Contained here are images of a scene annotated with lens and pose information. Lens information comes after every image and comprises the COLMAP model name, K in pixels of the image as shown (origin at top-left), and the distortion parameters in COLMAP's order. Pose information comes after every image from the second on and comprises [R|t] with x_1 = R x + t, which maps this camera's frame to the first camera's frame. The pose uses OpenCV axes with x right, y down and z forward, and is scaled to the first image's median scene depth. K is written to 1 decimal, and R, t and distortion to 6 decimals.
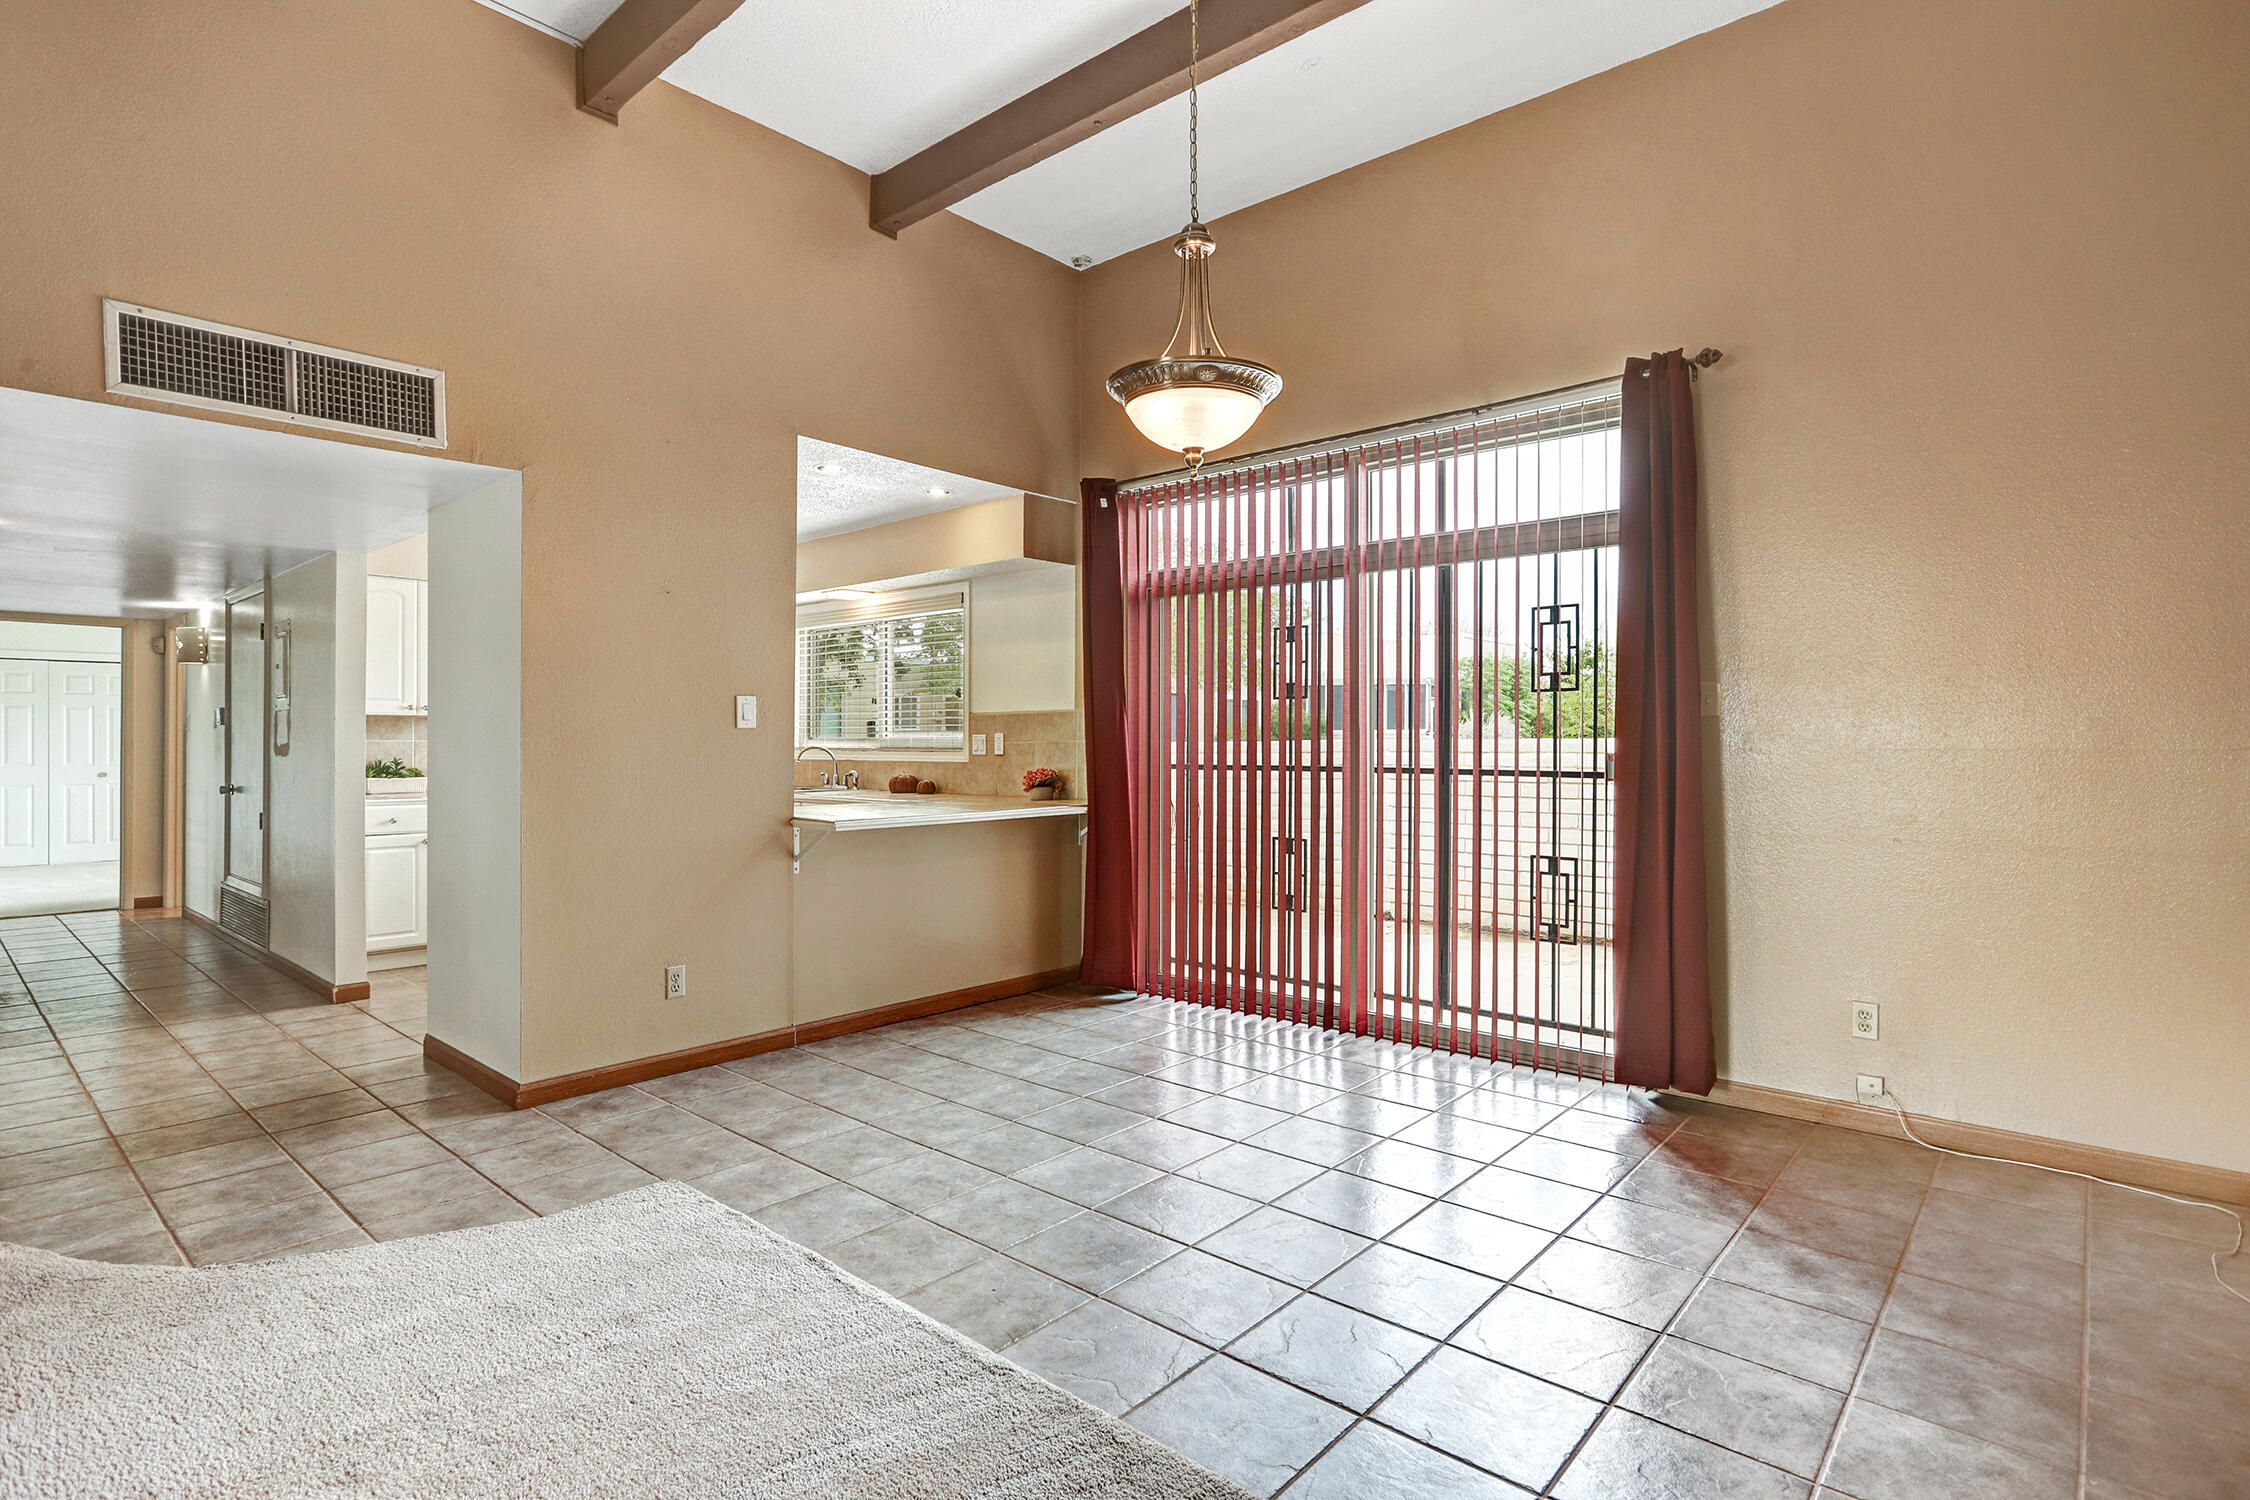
lens RADIAL K [[1133.4, 0, 1125.2], [0, 1133.4, 746.2], [0, 0, 1]] dist [-0.009049, 0.003537]
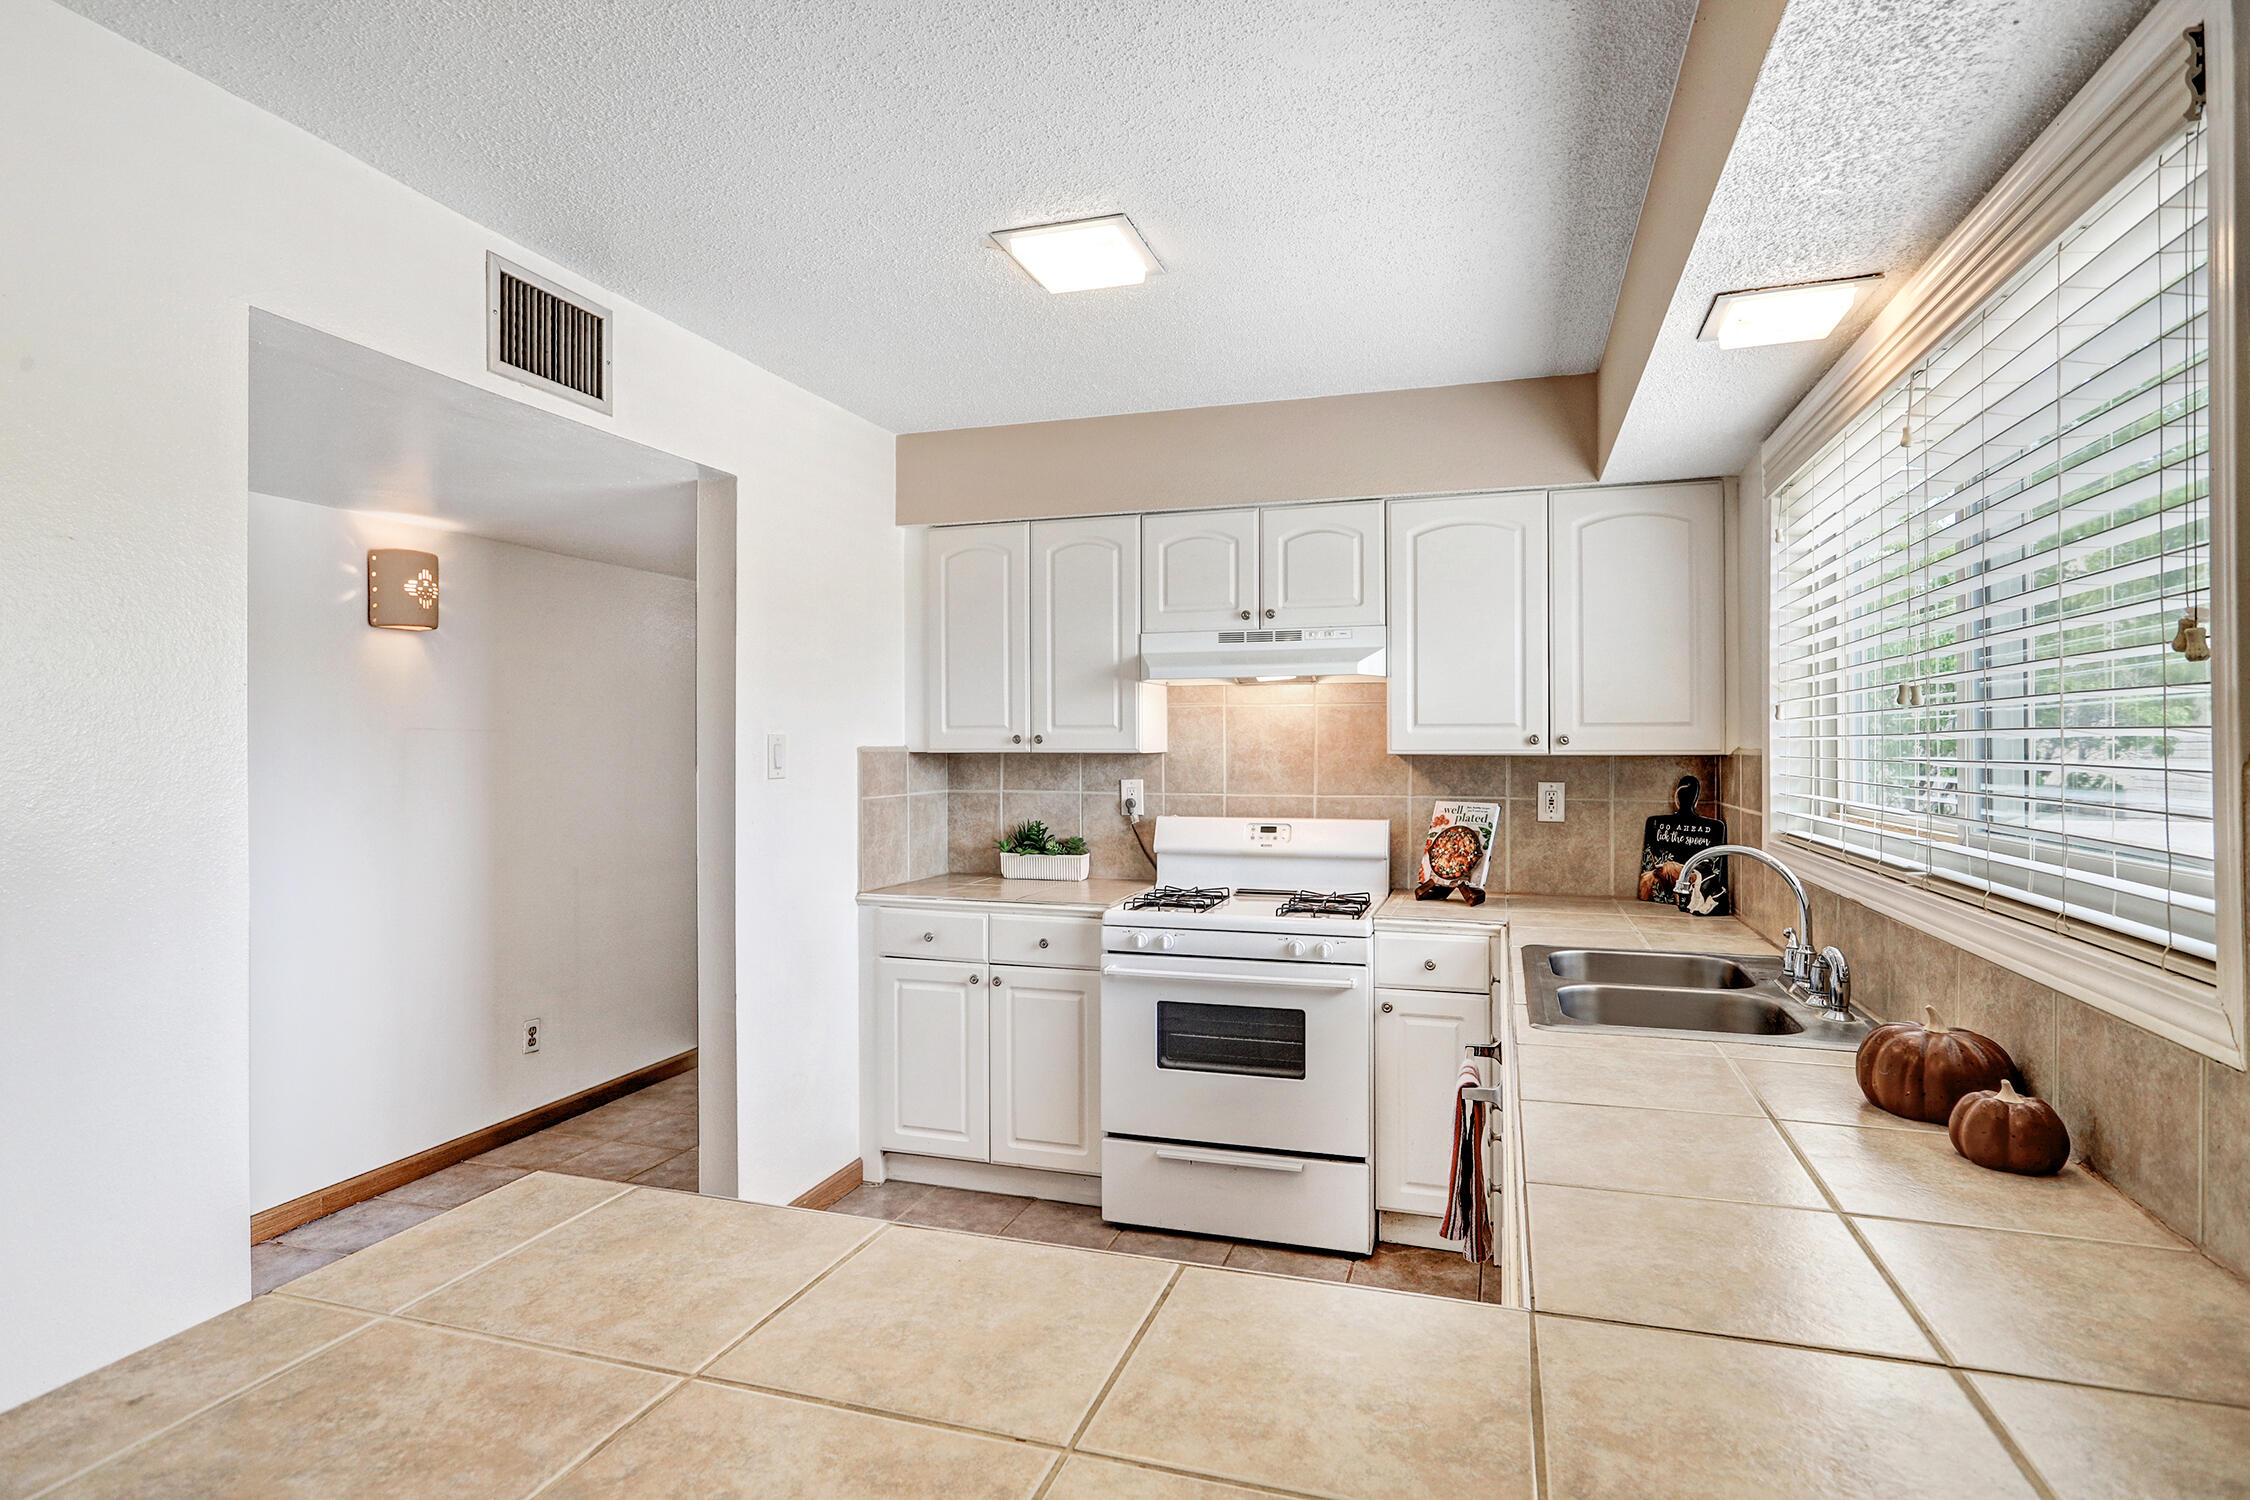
lens RADIAL K [[1133.4, 0, 1112.8], [0, 1133.4, 750.3], [0, 0, 1]] dist [-0.009049, 0.003537]
pose [[0.398926, 0.001737, -0.916981, -0.078060], [-0.000946, 0.999998, 0.001482, -0.034430], [0.916983, 0.000276, 0.398927, 0.940594]]
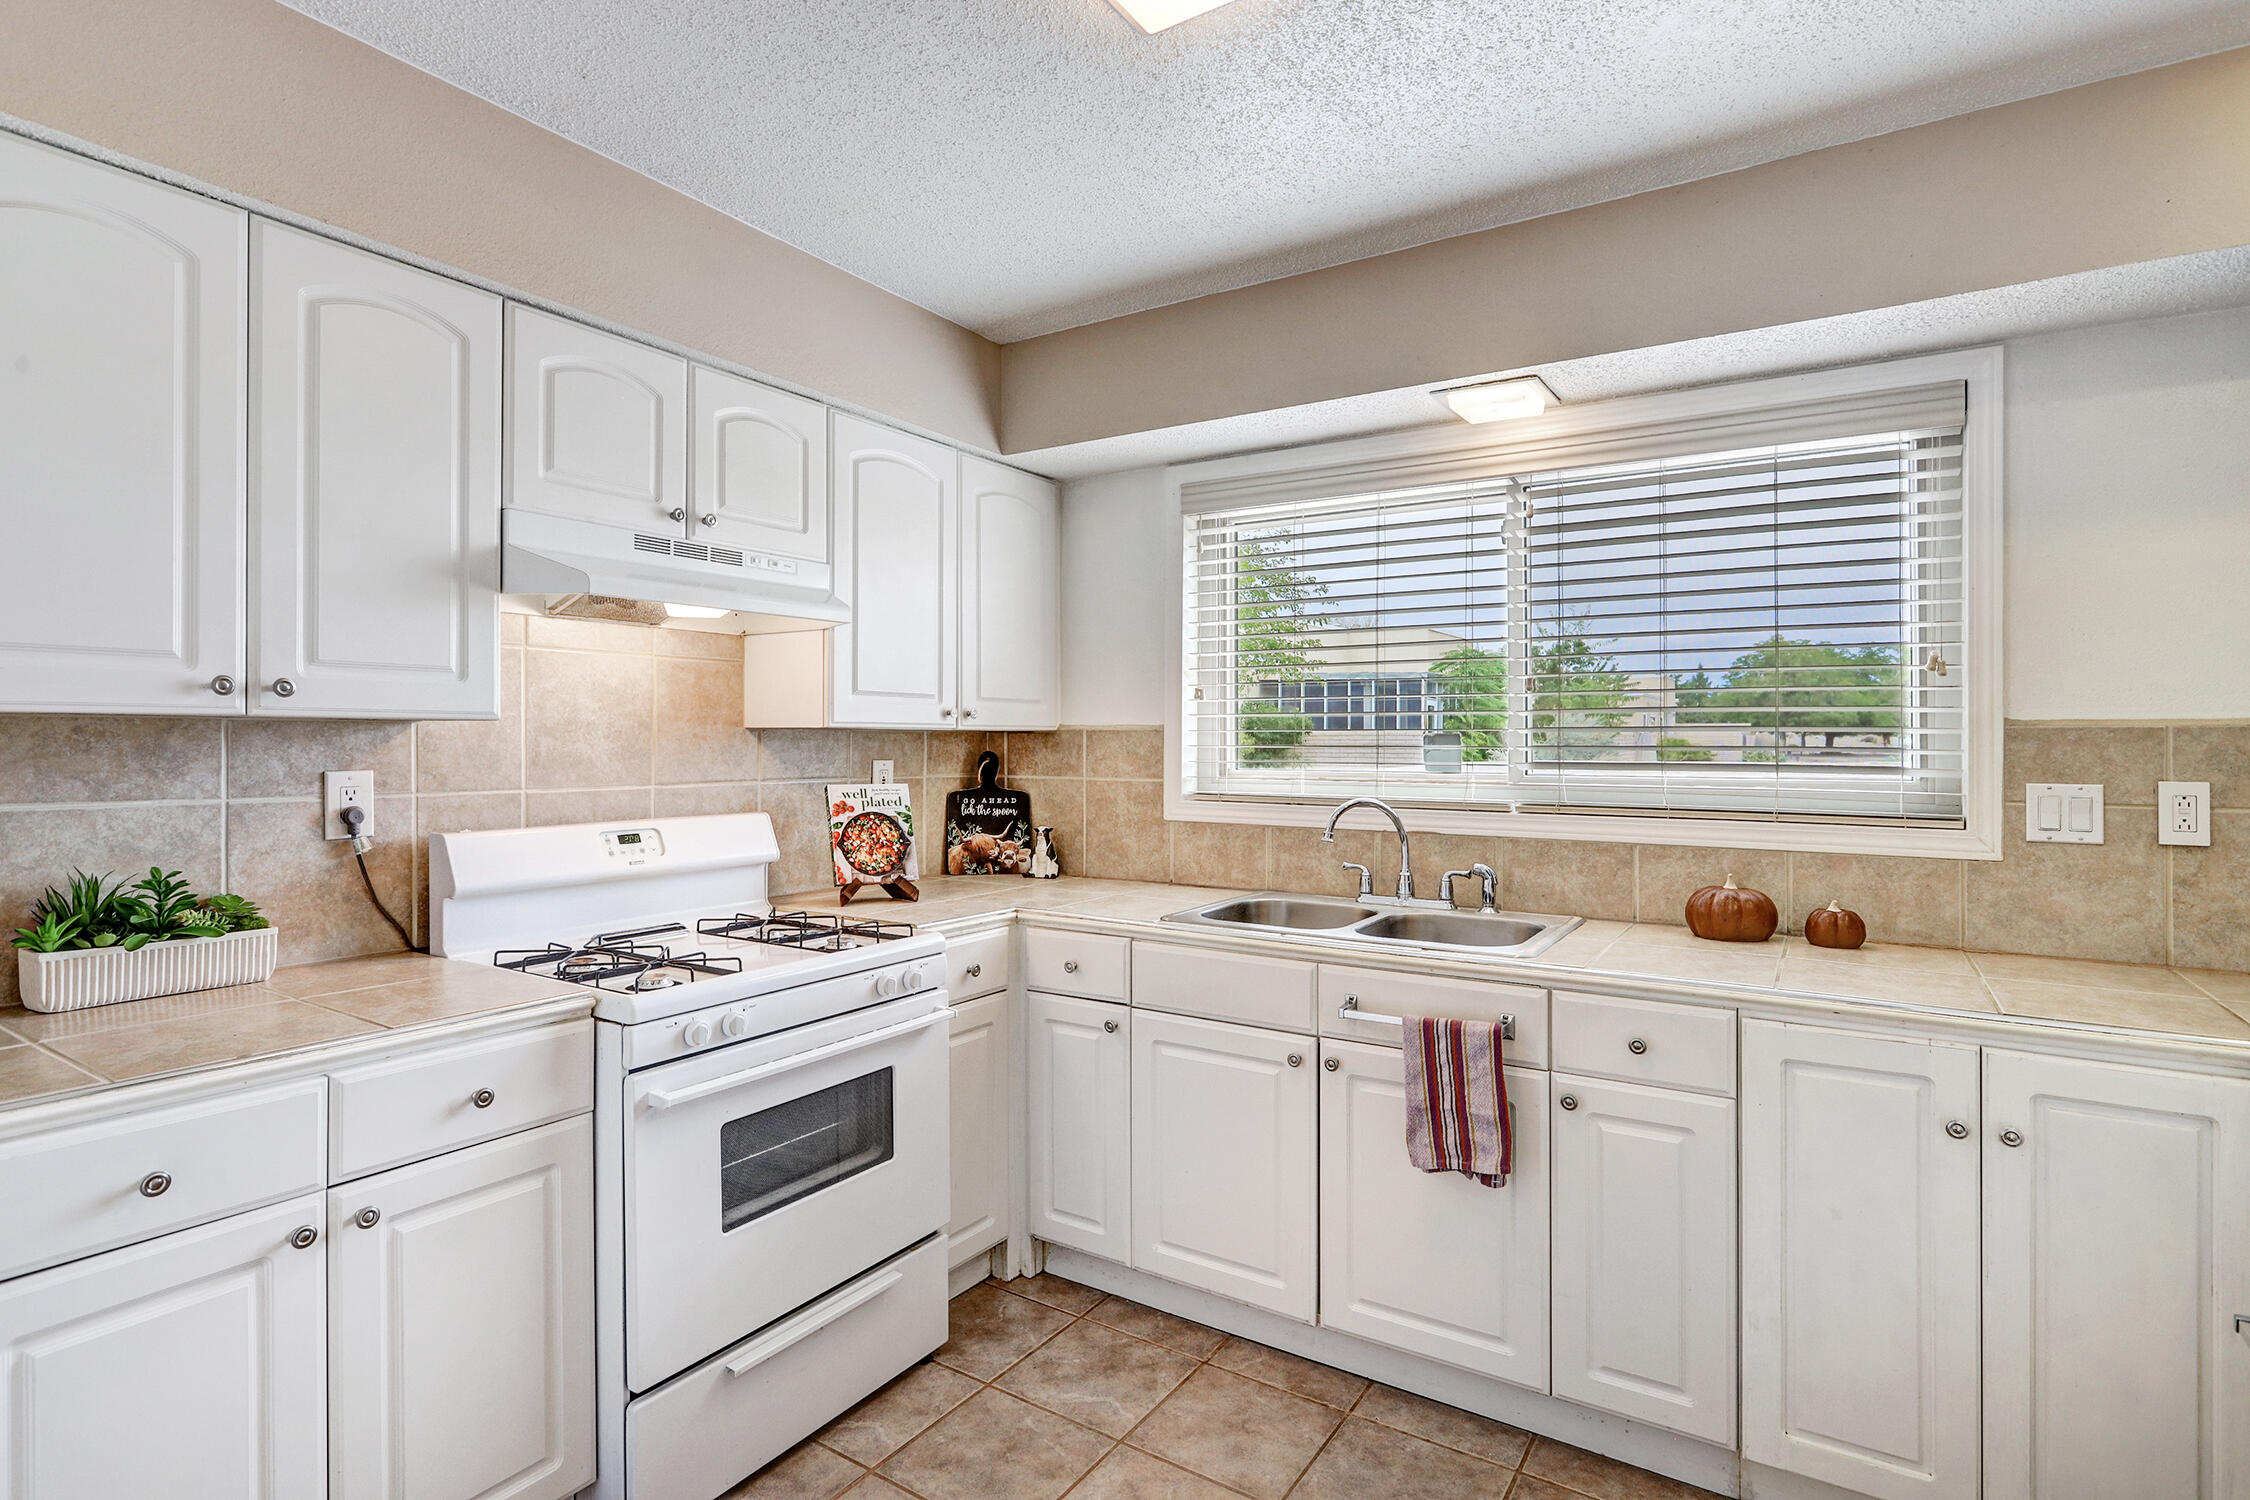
lens RADIAL K [[1133.4, 0, 1117.8], [0, 1133.4, 732.4], [0, 0, 1]] dist [-0.009049, 0.003537]
pose [[0.987691, 0.005099, 0.156332, -0.542594], [-0.003886, 0.999960, -0.008063, -0.025669], [-0.156367, 0.007356, 0.987672, 0.819717]]
